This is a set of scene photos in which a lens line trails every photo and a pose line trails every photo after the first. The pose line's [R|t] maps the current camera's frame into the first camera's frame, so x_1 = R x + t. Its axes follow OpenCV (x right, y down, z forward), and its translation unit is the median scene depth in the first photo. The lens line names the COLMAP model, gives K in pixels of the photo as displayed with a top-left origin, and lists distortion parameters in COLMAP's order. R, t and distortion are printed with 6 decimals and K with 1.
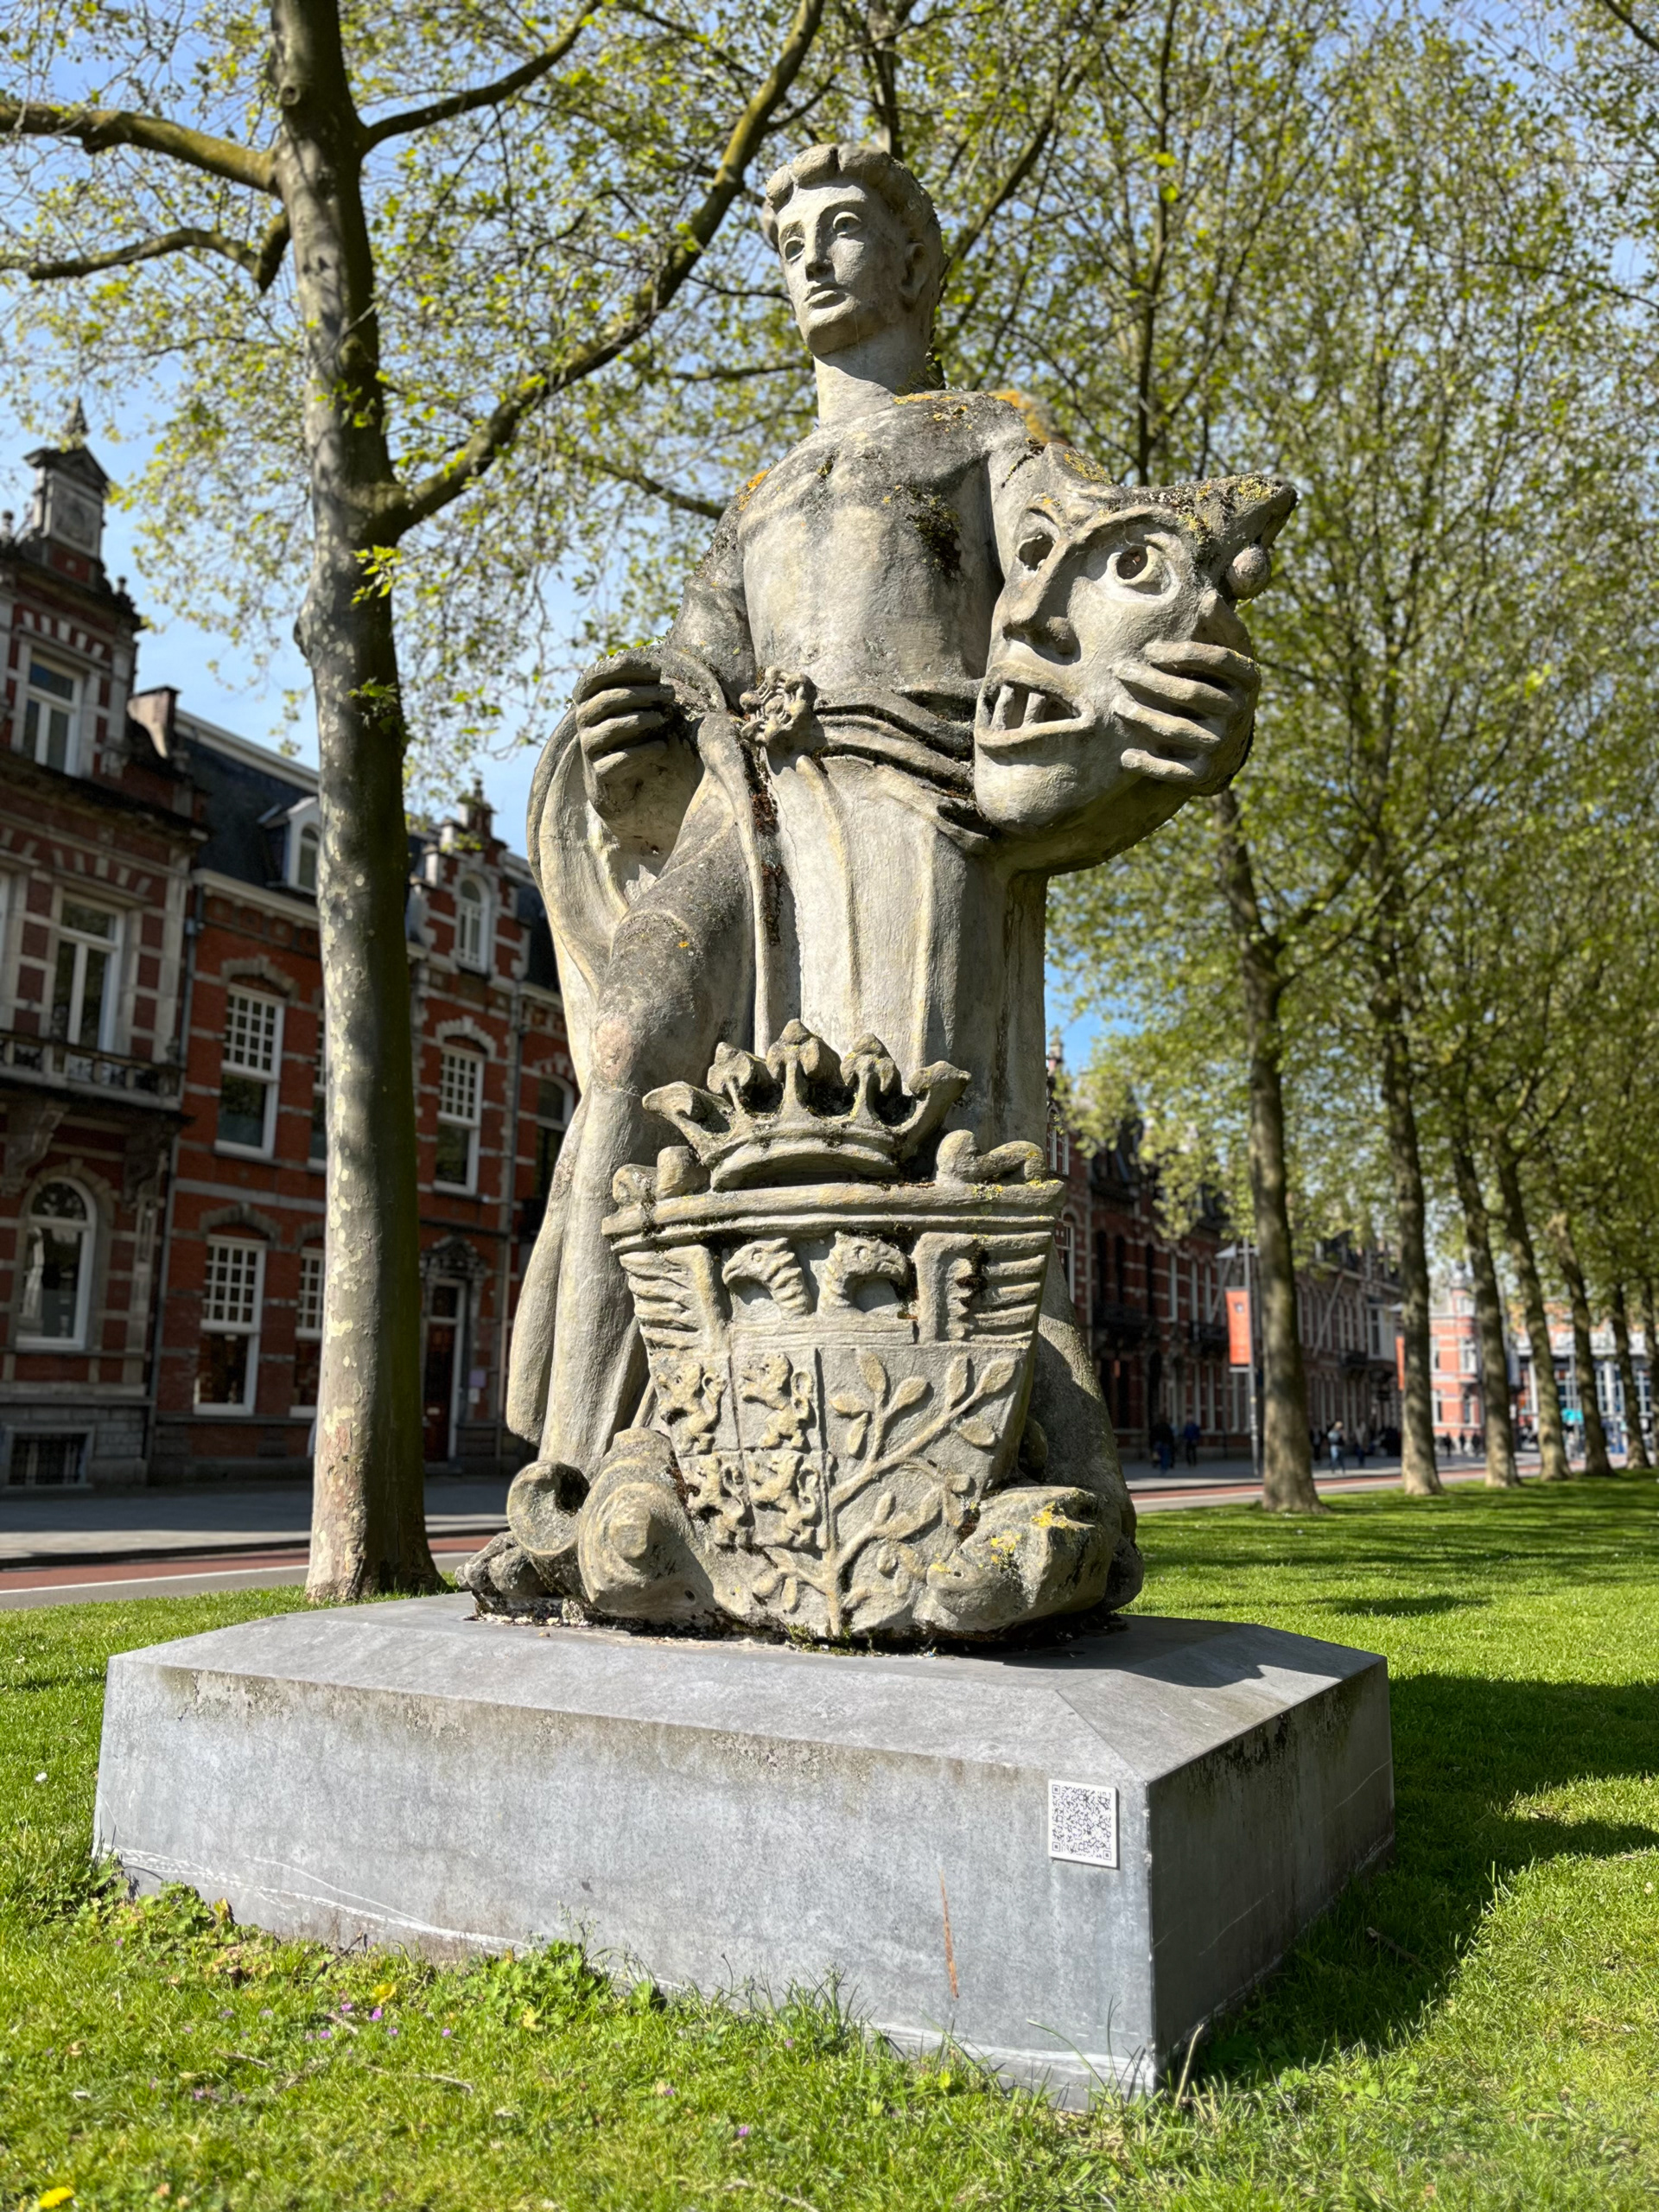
lens RADIAL K [[1693.3, 0, 829.5], [0, 1693.3, 1106.0], [0, 0, 1]] dist [0.082239, -0.109054]
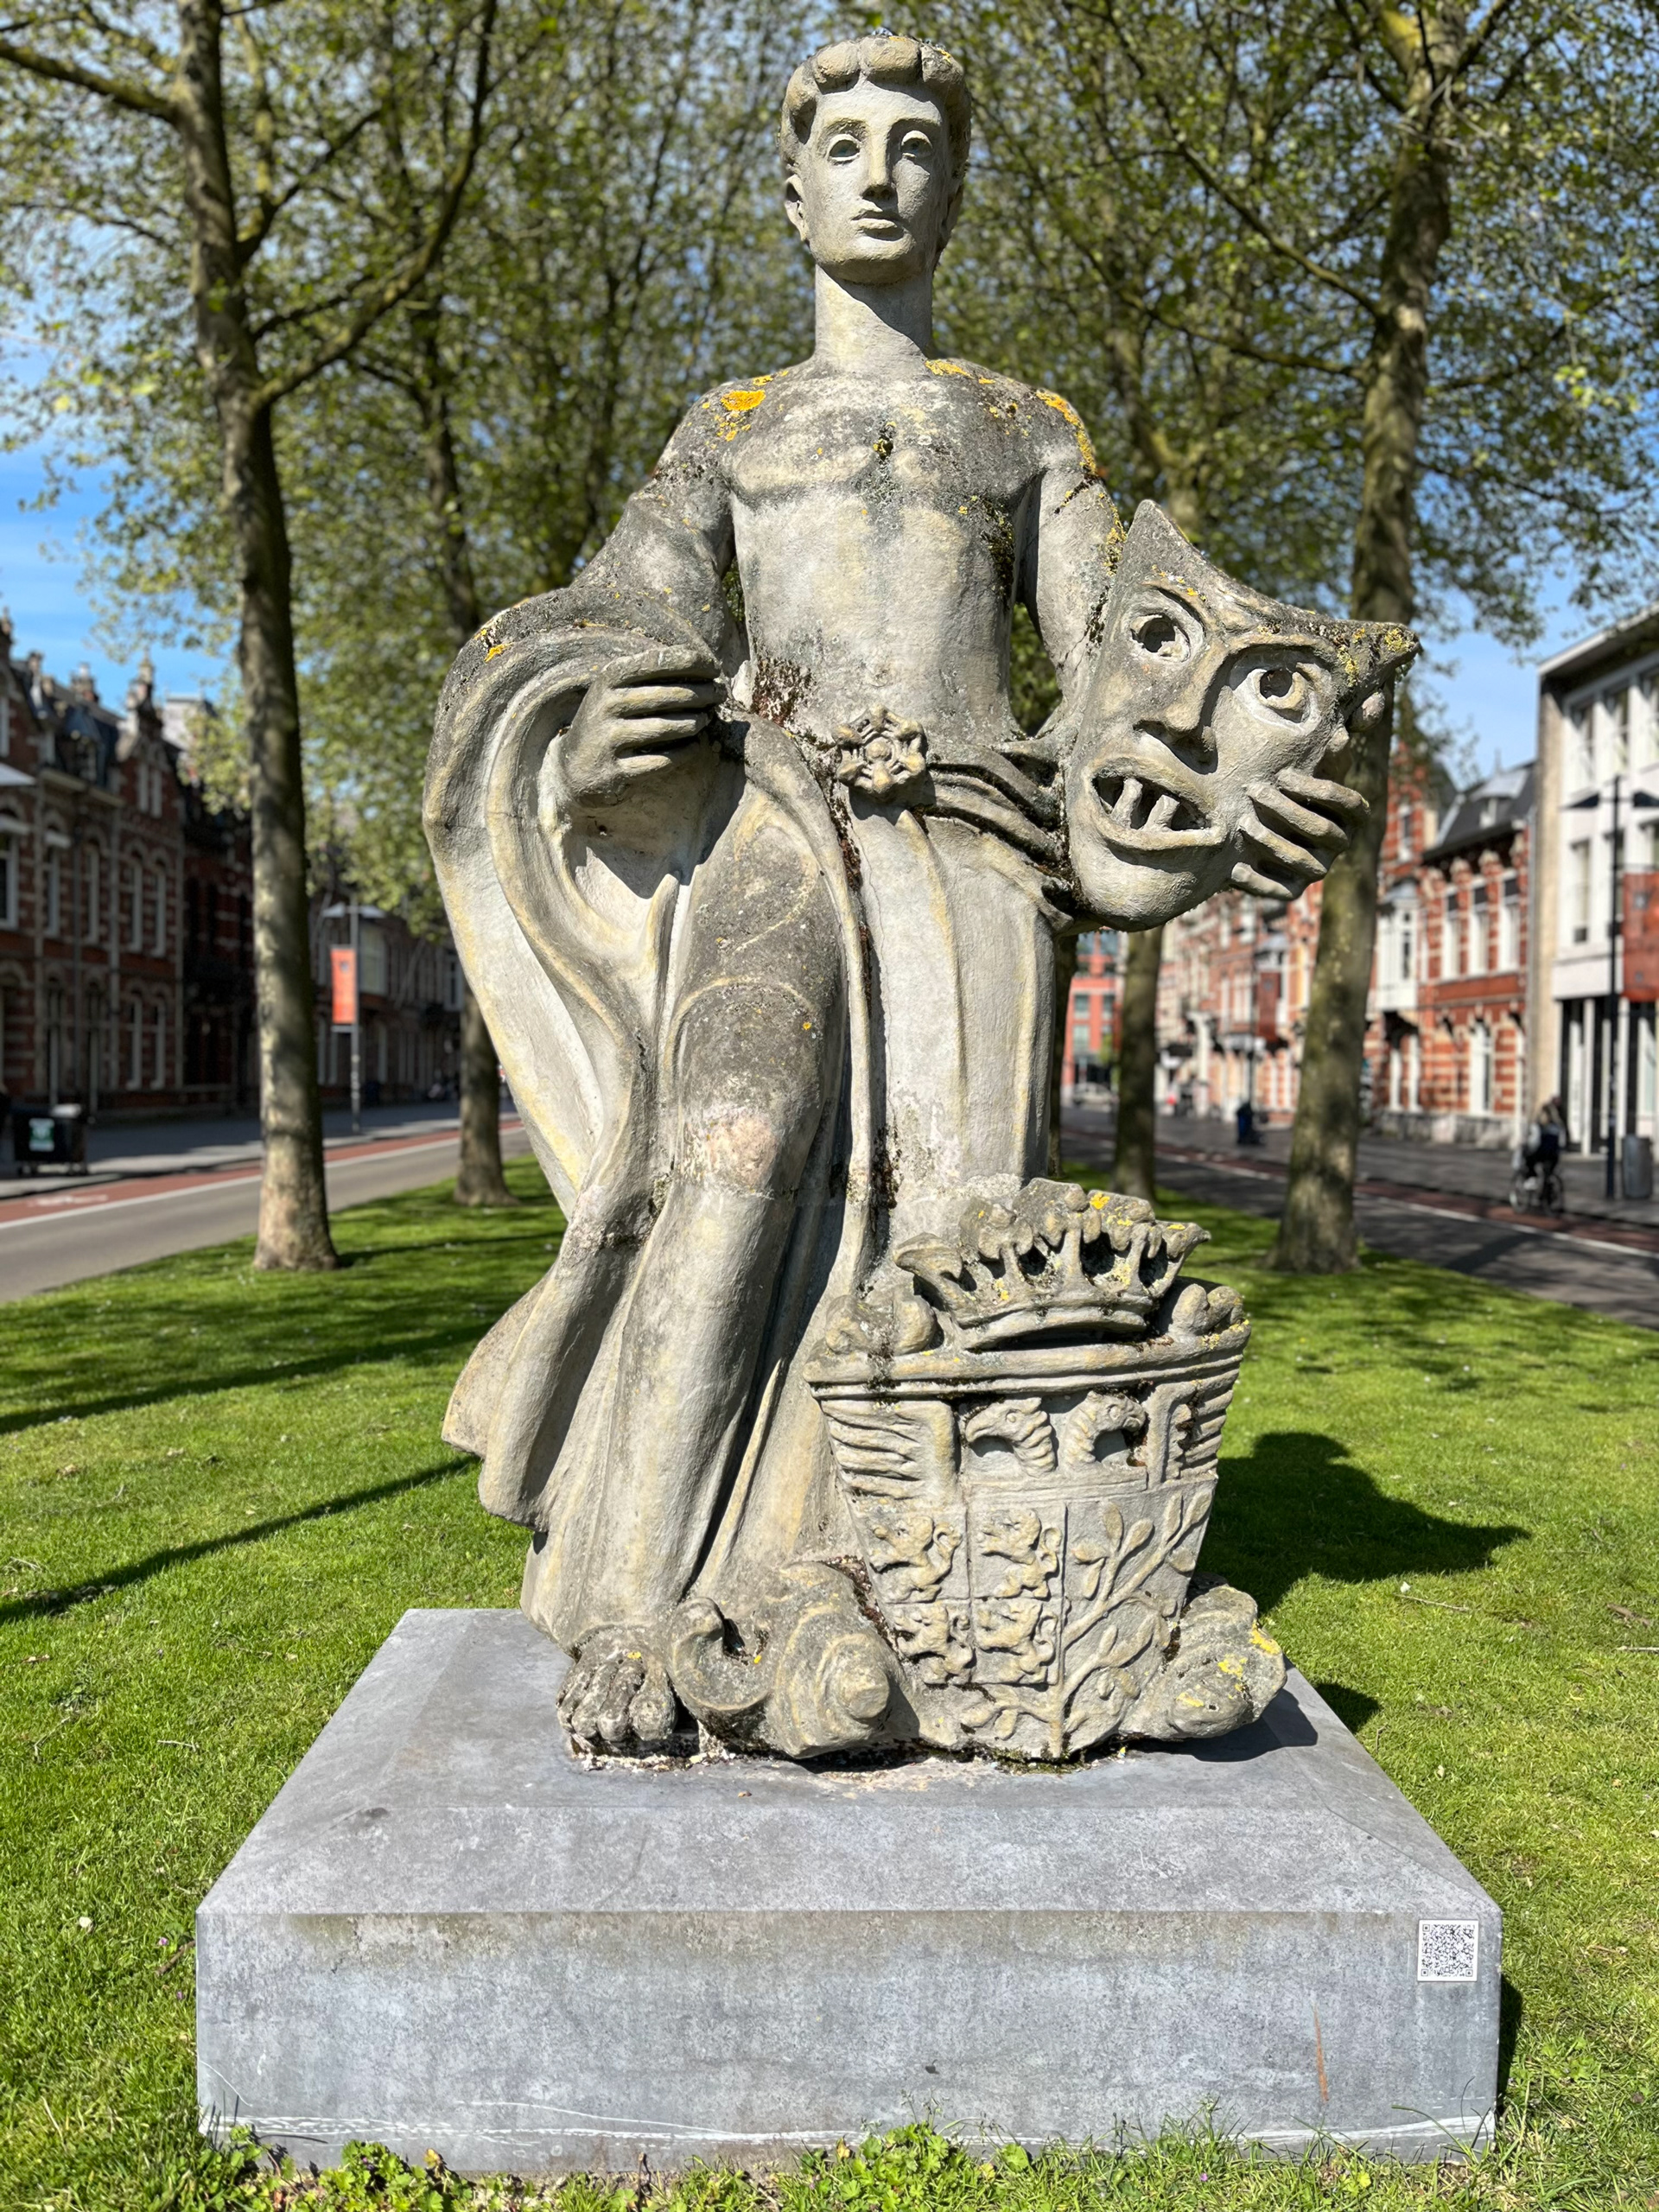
lens RADIAL K [[1679.0, 0, 829.5], [0, 1679.0, 1106.0], [0, 0, 1]] dist [0.072784, -0.089636]
pose [[0.852336, -0.015933, 0.522751, -0.634546], [-0.096440, 0.977607, 0.187039, -0.258226], [-0.514025, -0.209834, 0.831714, 0.272115]]
